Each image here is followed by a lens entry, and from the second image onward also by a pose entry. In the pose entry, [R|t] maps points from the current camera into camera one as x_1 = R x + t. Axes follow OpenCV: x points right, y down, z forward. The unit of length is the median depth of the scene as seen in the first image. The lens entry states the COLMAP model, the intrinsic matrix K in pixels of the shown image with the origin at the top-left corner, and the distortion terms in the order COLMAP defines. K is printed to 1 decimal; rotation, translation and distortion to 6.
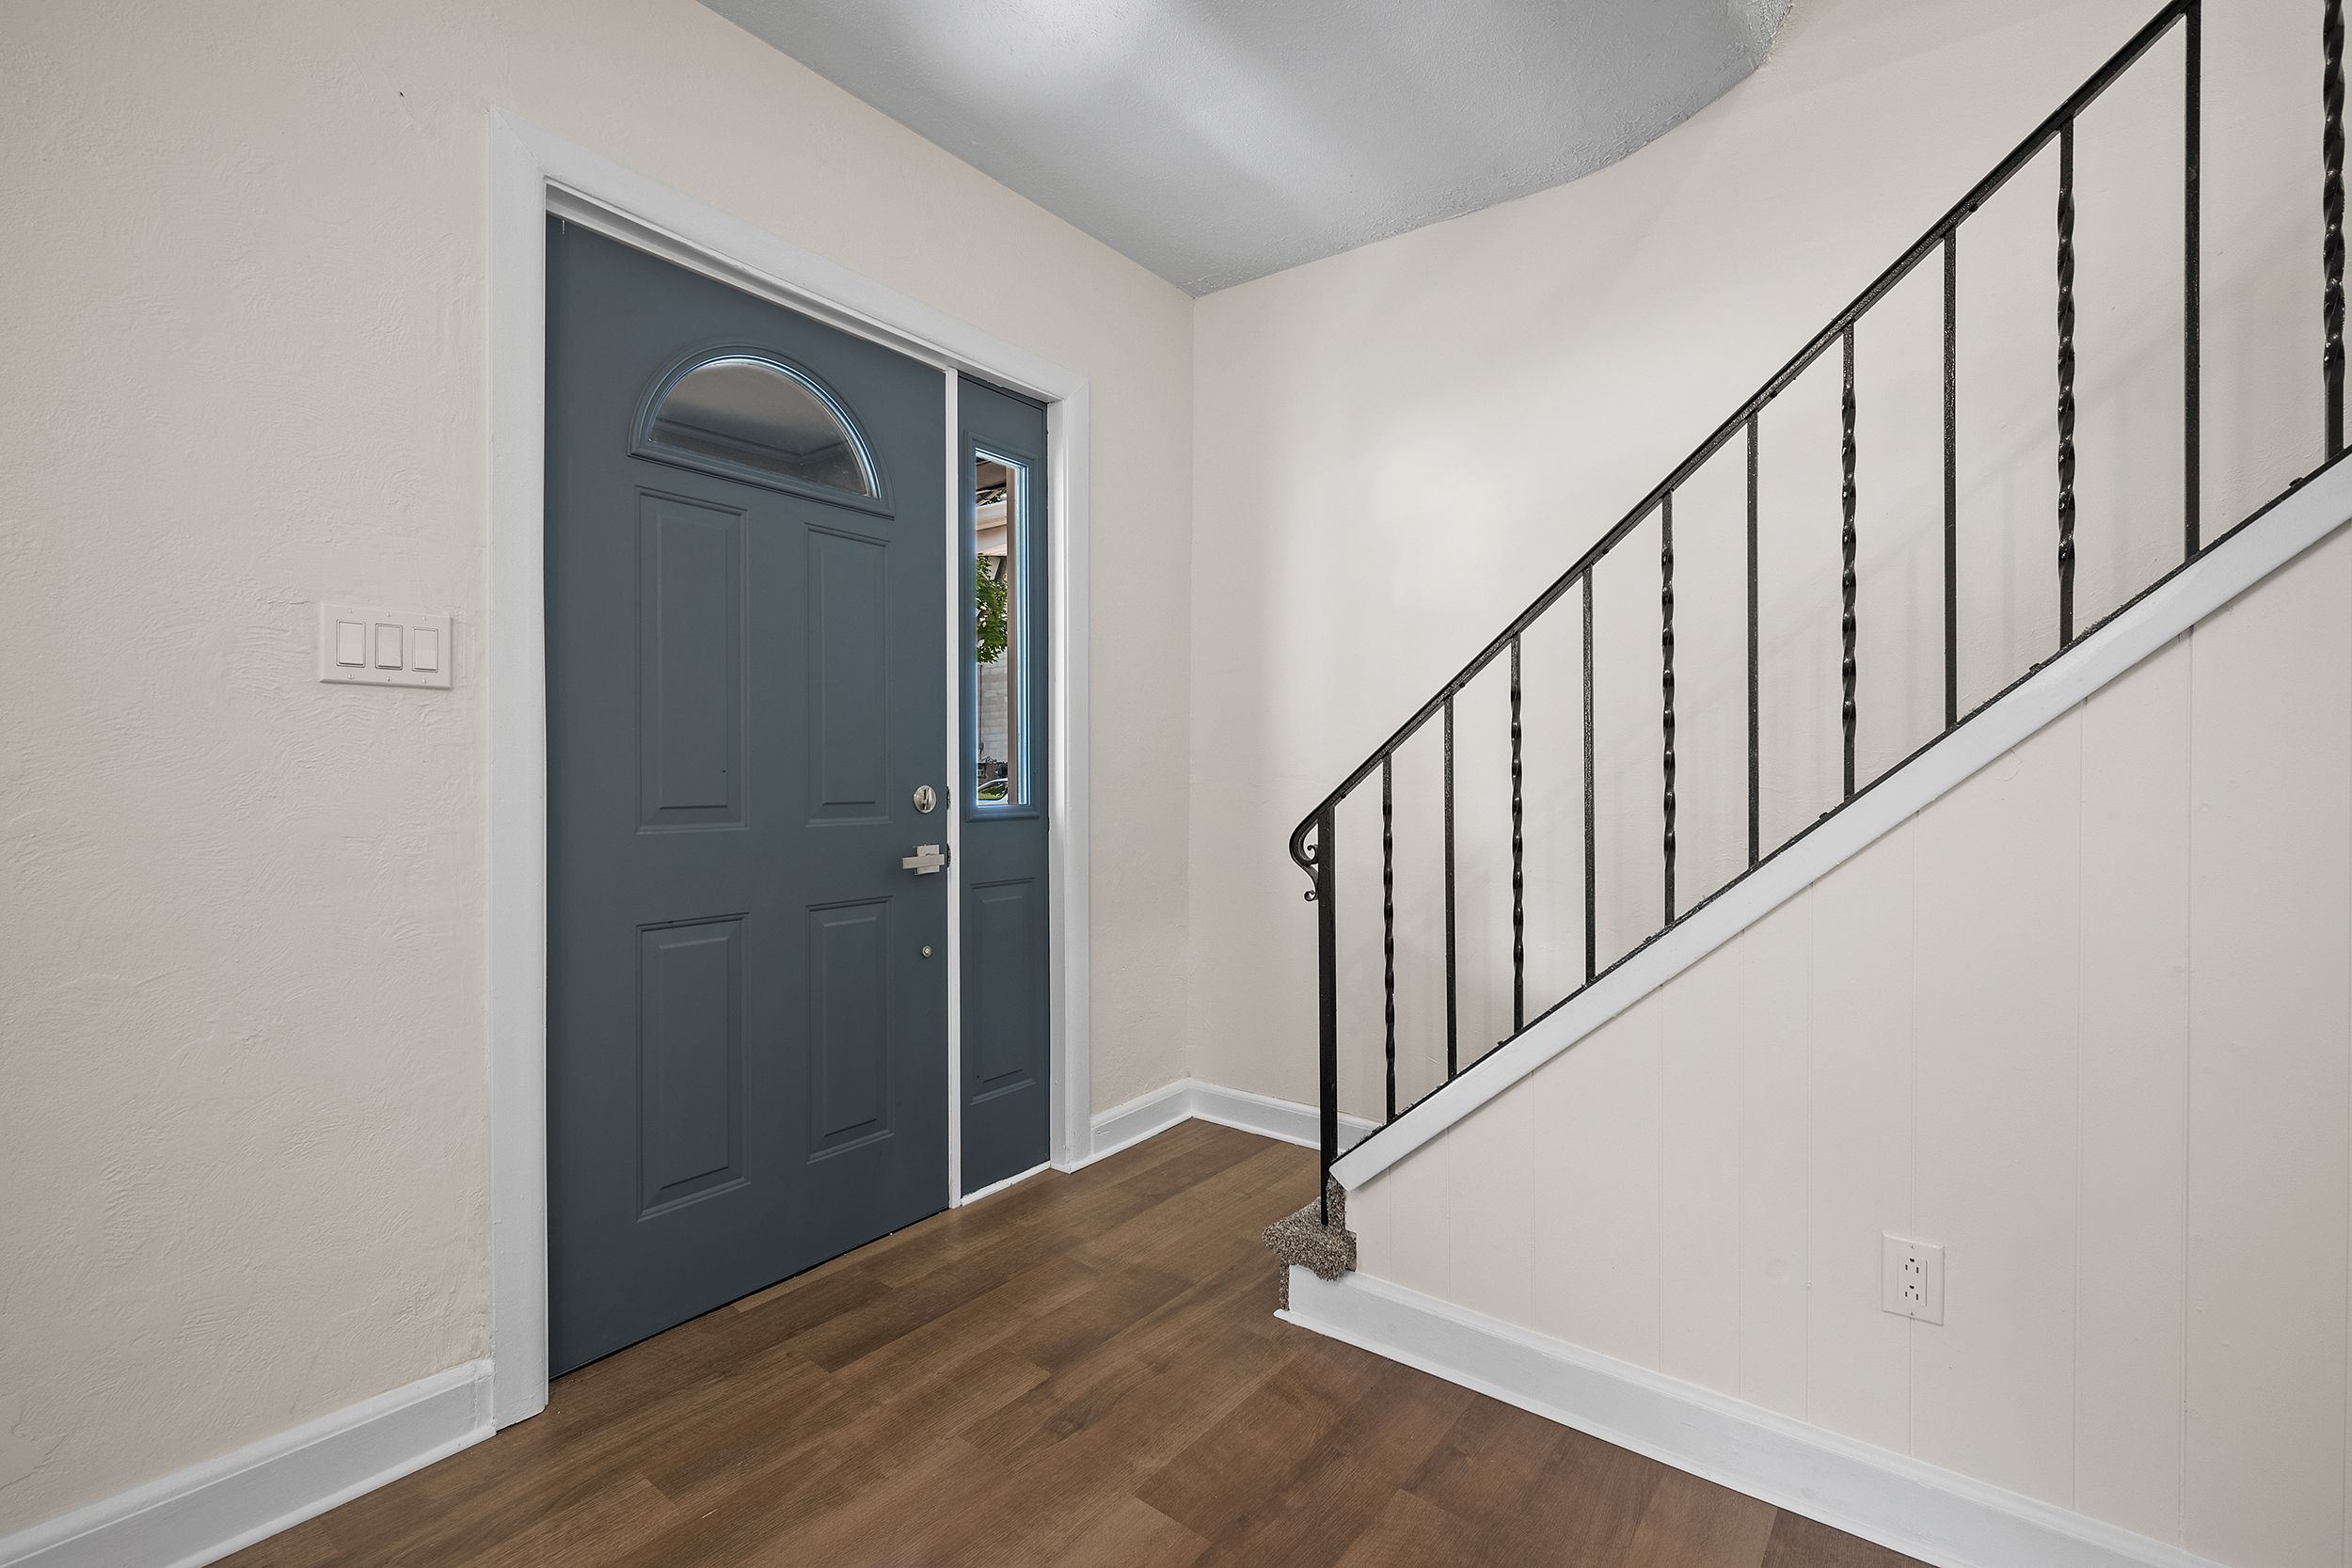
lens RADIAL K [[1056.4, 0, 1183.9], [0, 1056.4, 776.5], [0, 0, 1]] dist [-0.004266, -0.000129]
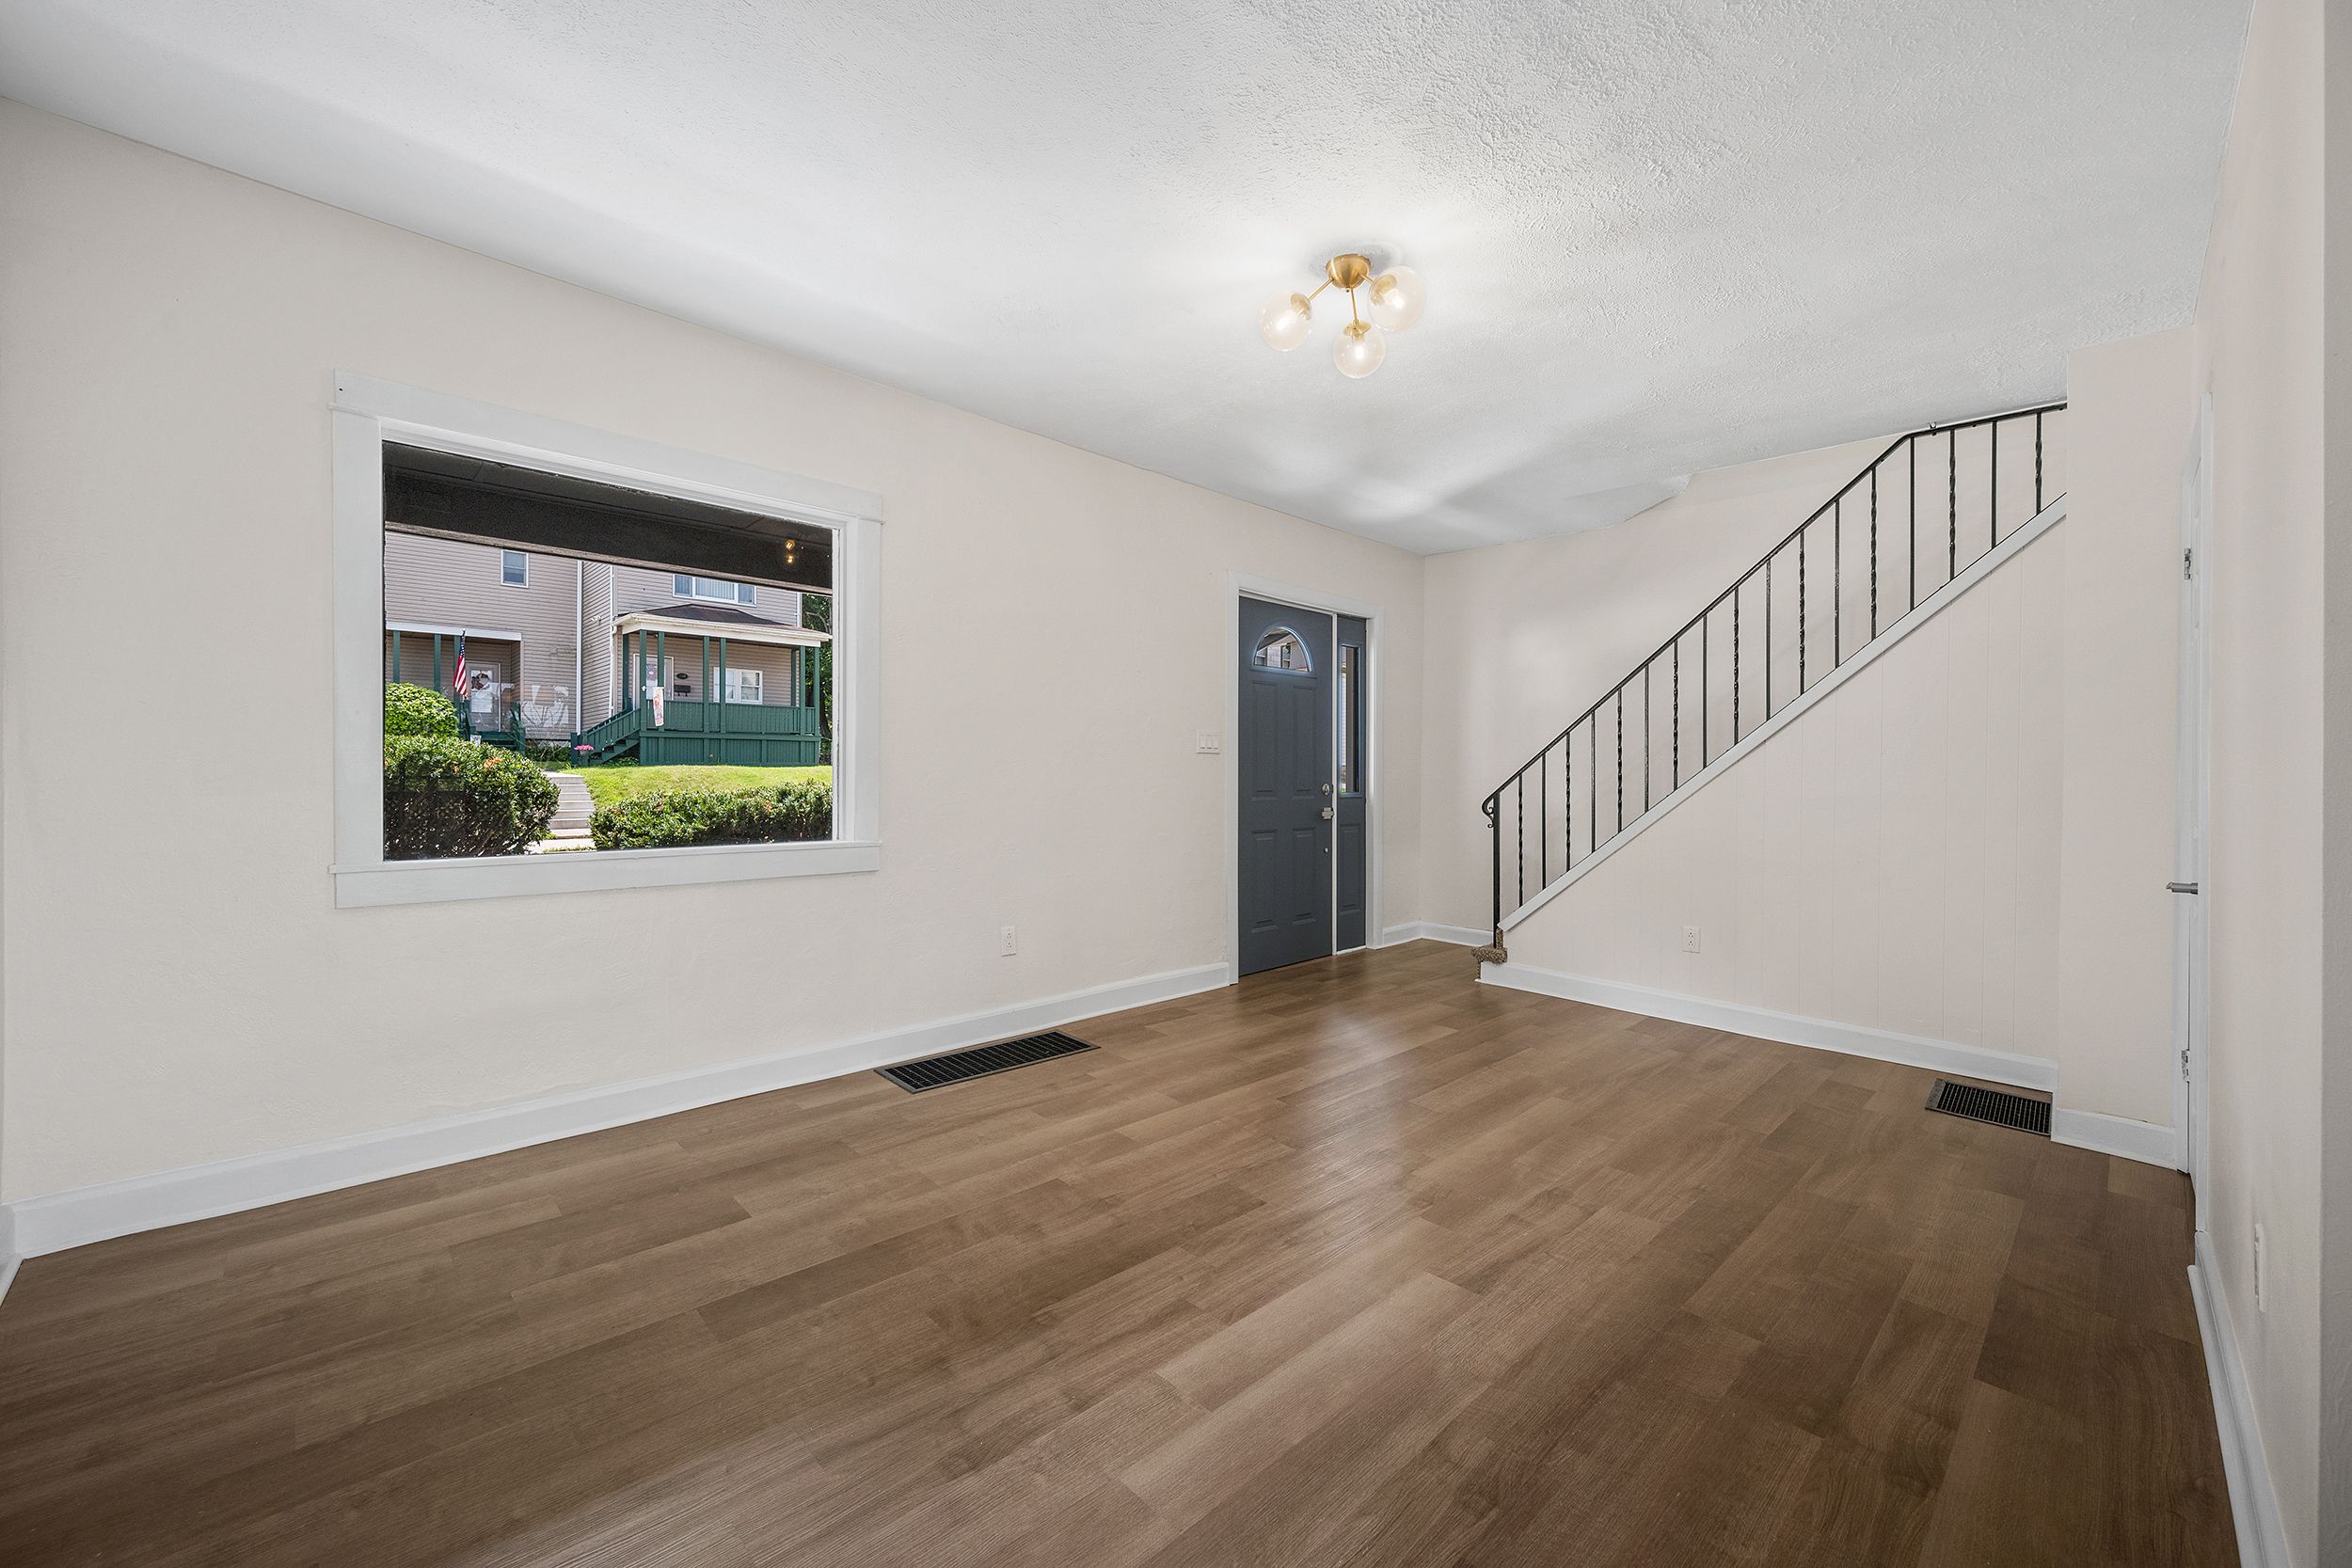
lens RADIAL K [[930.4, 0, 1189.9], [0, 930.4, 783.1], [0, 0, 1]] dist [-0.000176, -0.000756]
pose [[0.990772, 0.007620, -0.135327, -0.298979], [-0.006718, 0.999952, 0.007123, -0.007195], [0.135375, -0.006148, 0.990775, -1.364760]]
